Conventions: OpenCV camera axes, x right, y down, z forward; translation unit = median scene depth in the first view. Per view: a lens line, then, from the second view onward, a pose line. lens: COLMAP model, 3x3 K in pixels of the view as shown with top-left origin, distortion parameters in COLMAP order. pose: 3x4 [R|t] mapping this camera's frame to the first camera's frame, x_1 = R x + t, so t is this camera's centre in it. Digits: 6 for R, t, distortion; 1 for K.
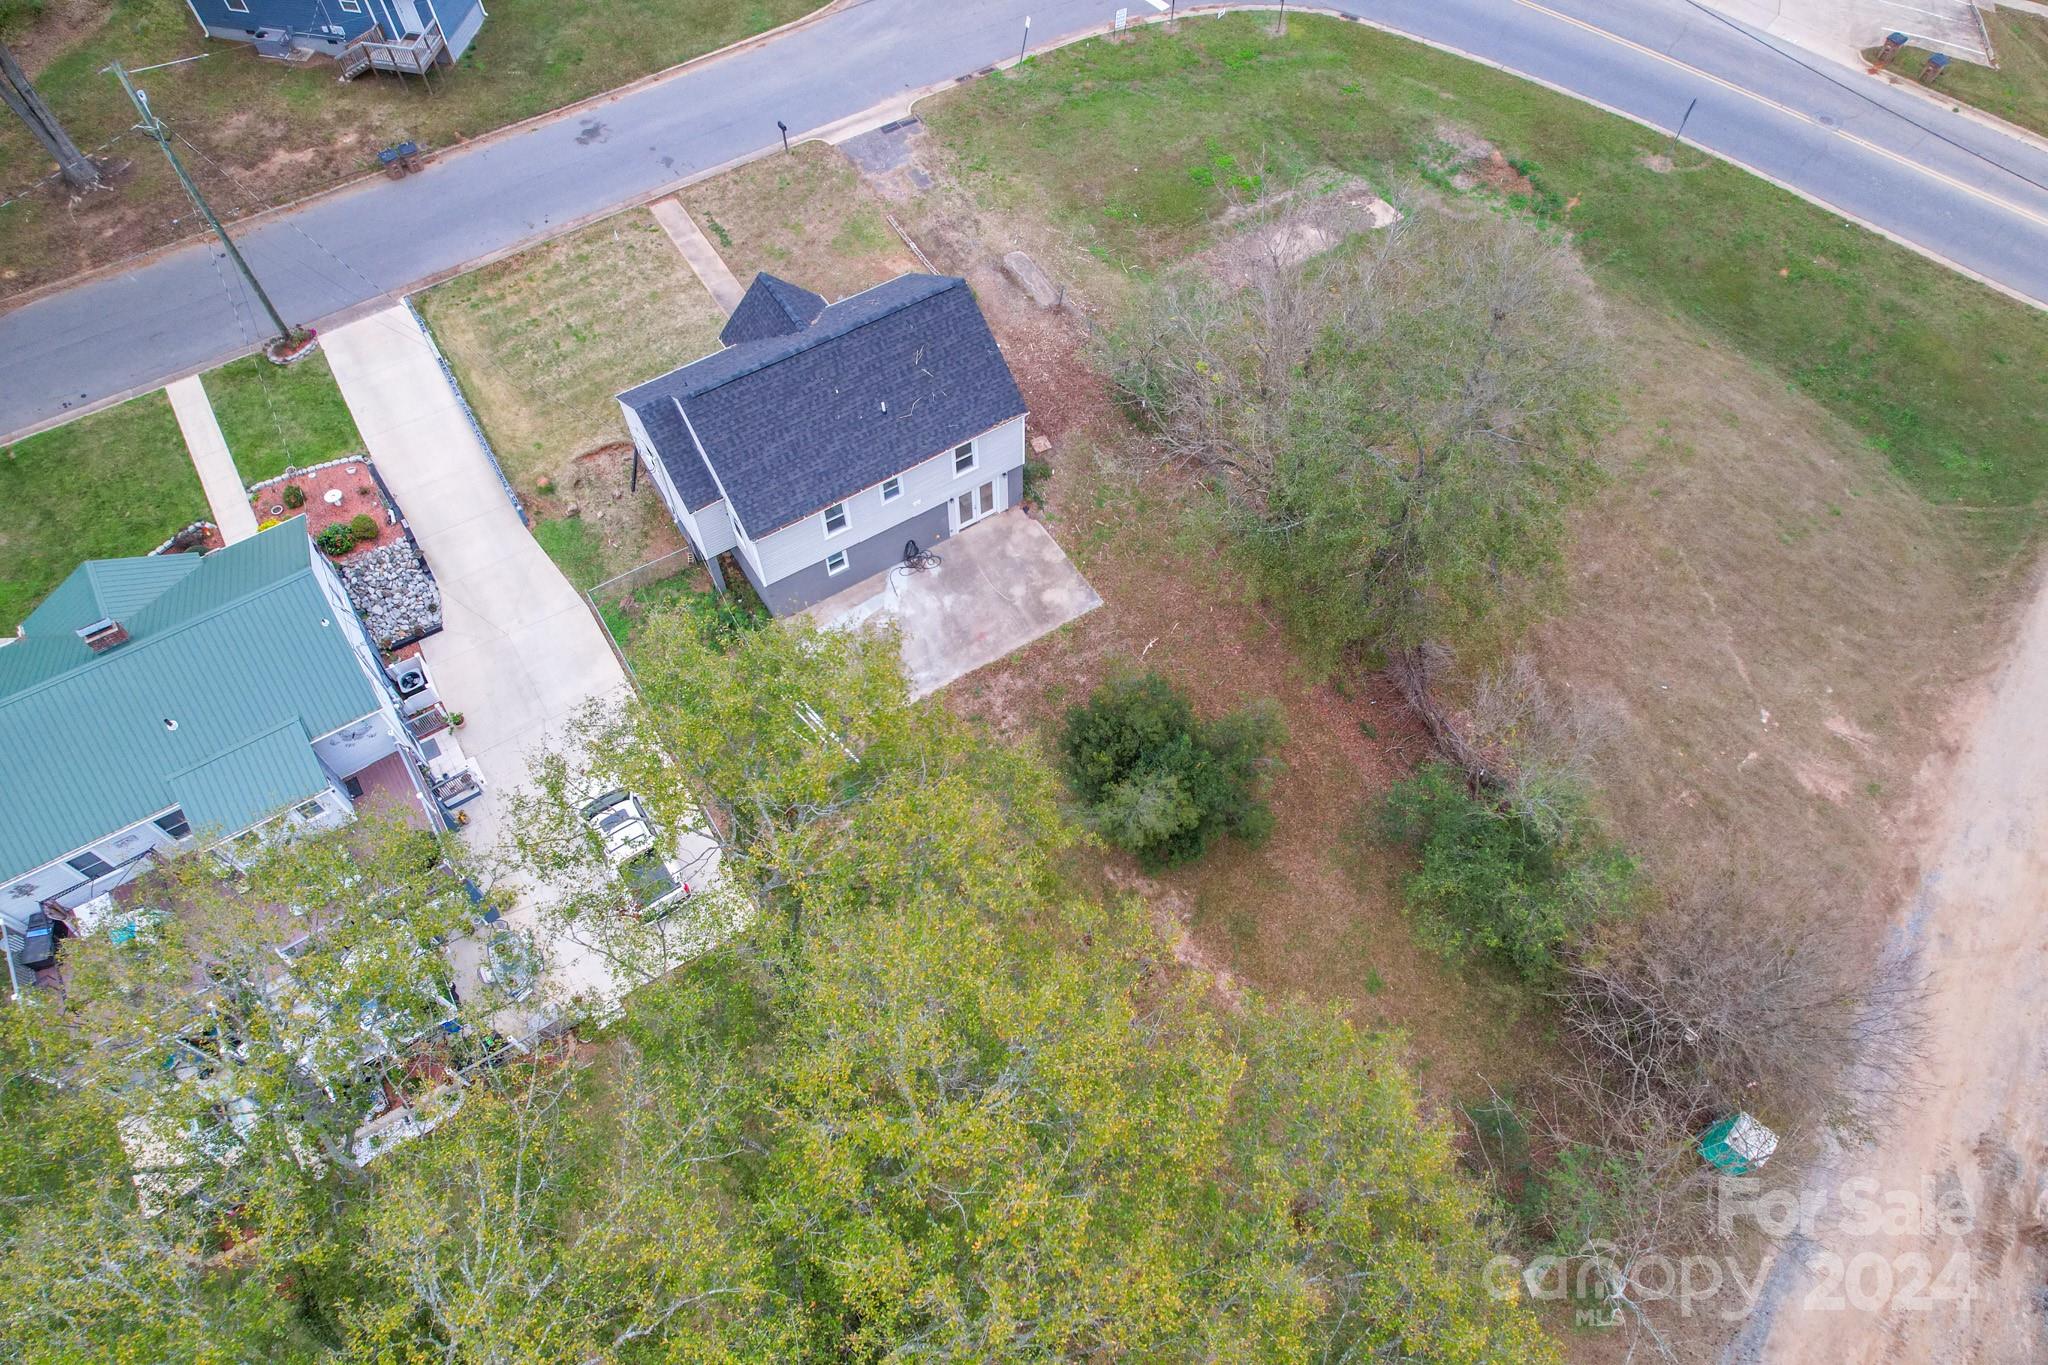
lens RADIAL K [[1304.3, 0, 1027.4], [0, 1304.3, 706.2], [0, 0, 1]] dist [-0.085866, 0.077432]
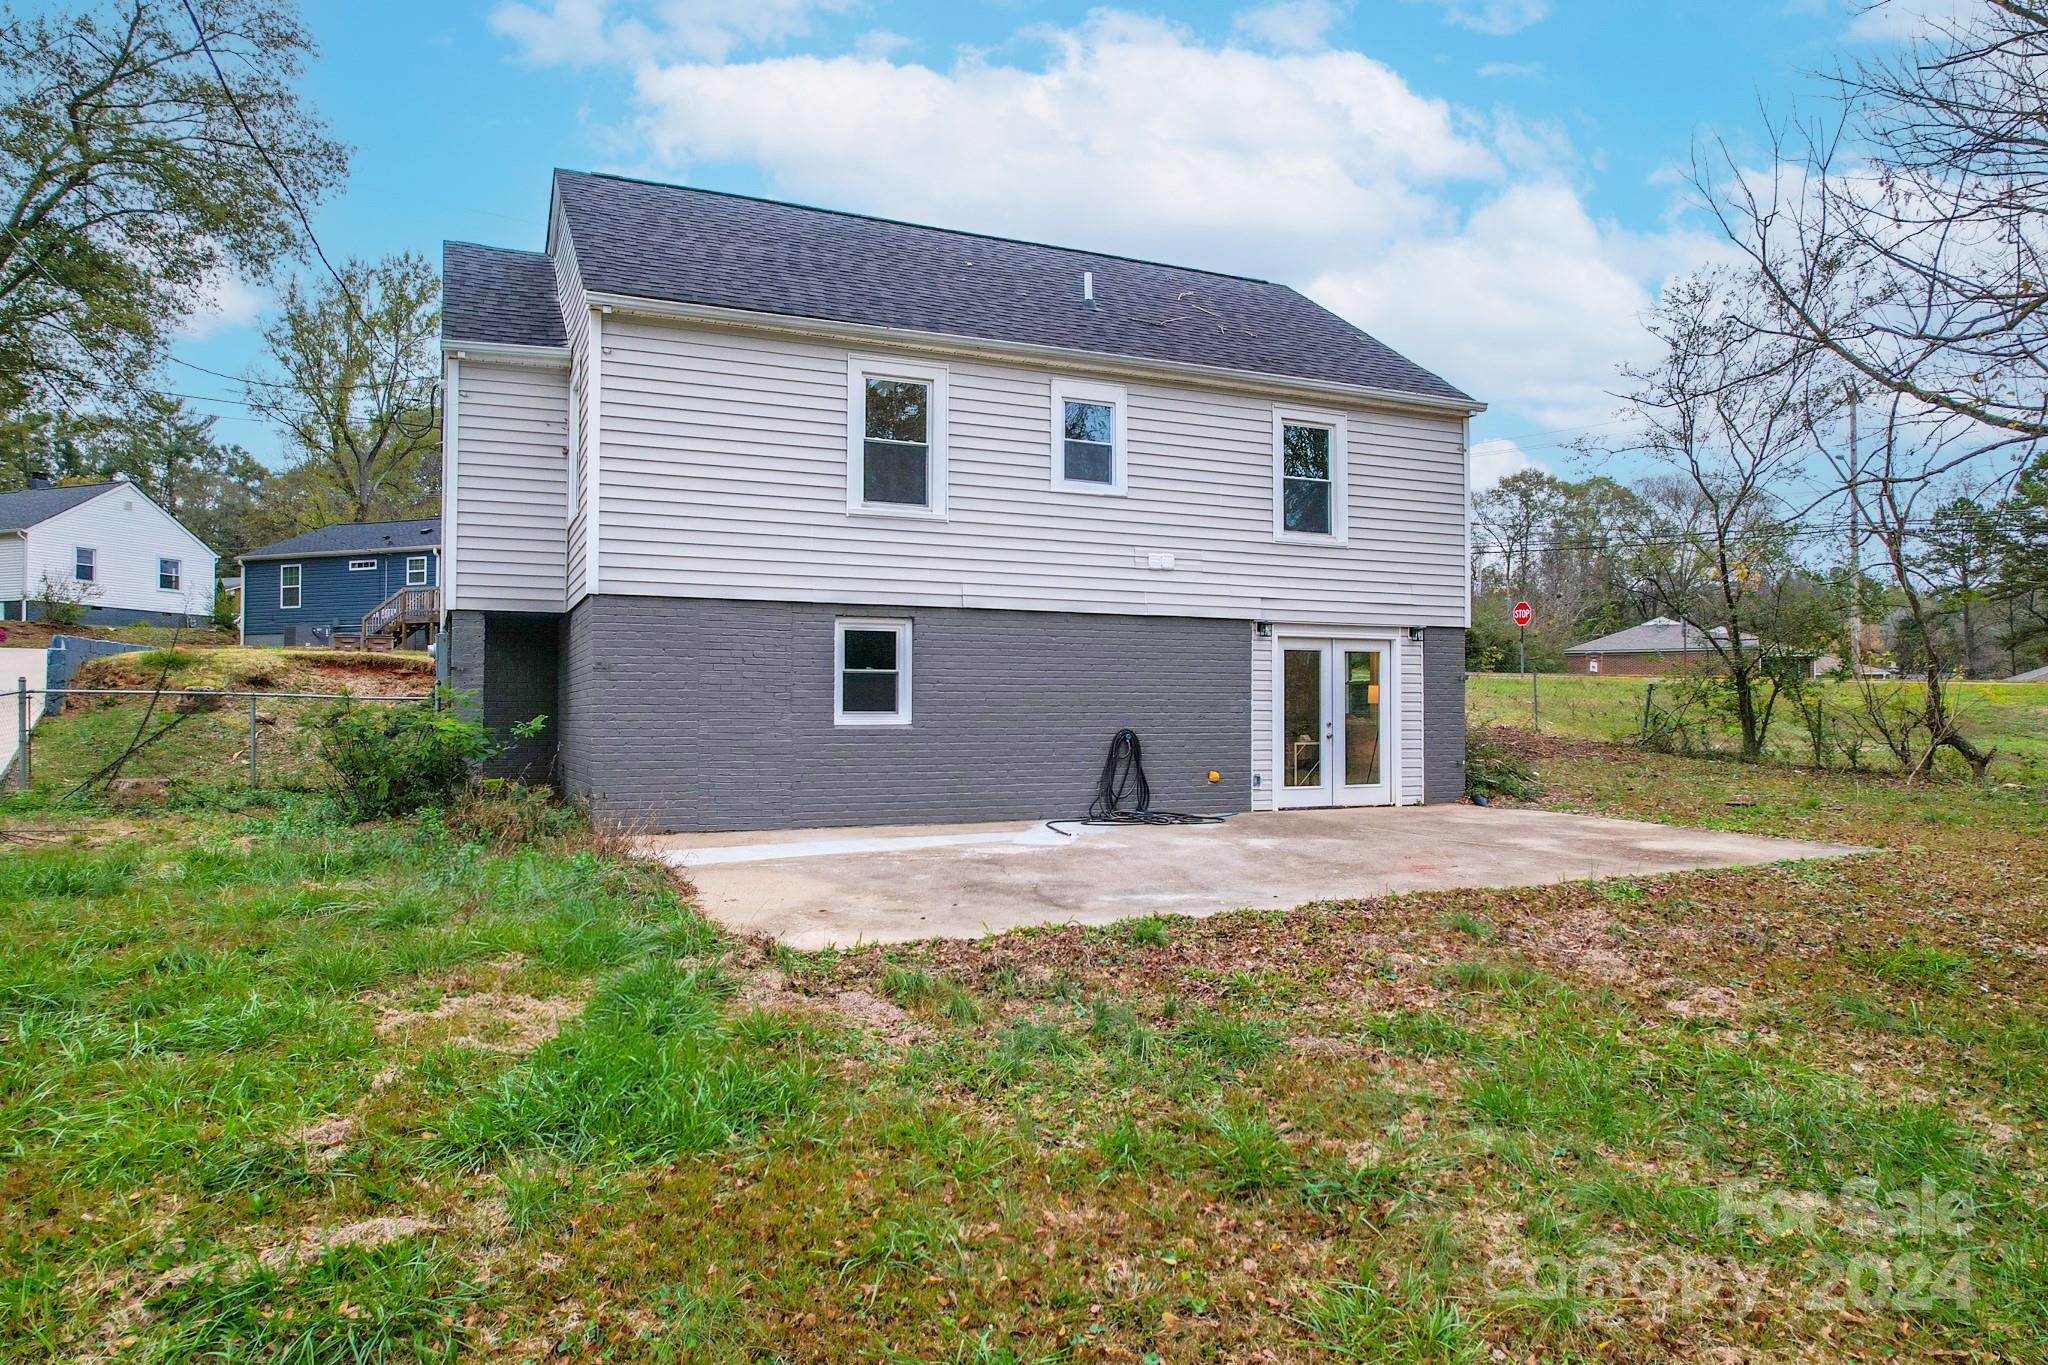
lens RADIAL K [[1304.3, 0, 1027.4], [0, 1304.3, 706.2], [0, 0, 1]] dist [-0.085866, 0.077432]
pose [[0.989917, 0.002526, -0.141625, -0.067503], [-0.122938, 0.511949, -0.850173, 0.124575], [0.070357, 0.859012, 0.507098, 0.809864]]
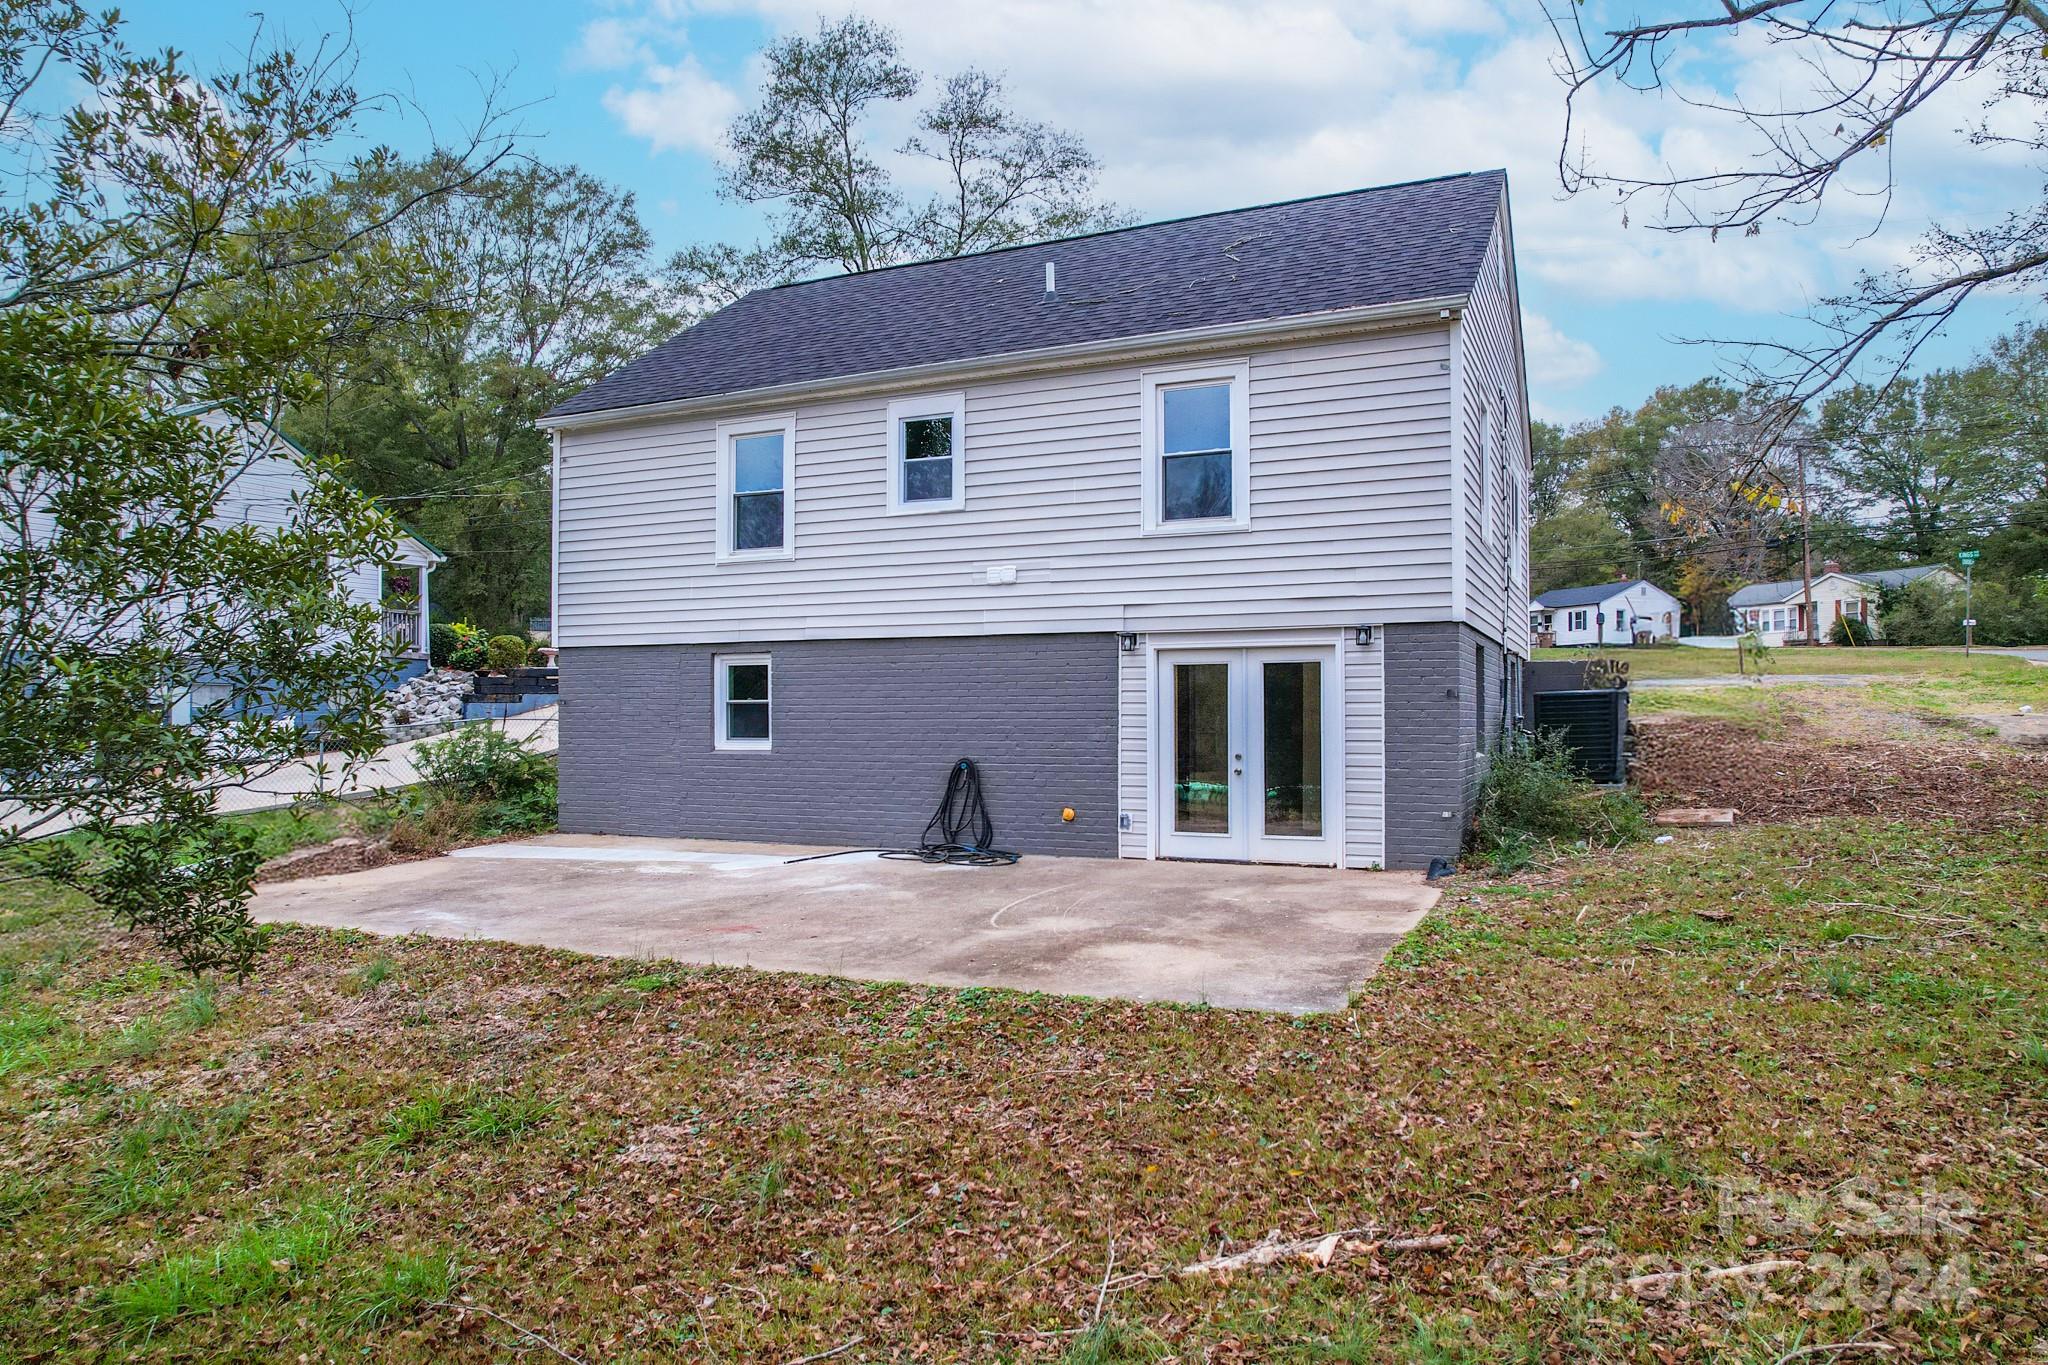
lens RADIAL K [[1304.3, 0, 1027.4], [0, 1304.3, 706.2], [0, 0, 1]] dist [-0.085866, 0.077432]
pose [[0.547578, -0.006090, -0.836733, 0.147519], [-0.716395, 0.513287, -0.472562, -0.009017], [0.432362, 0.858195, 0.276702, 0.884254]]
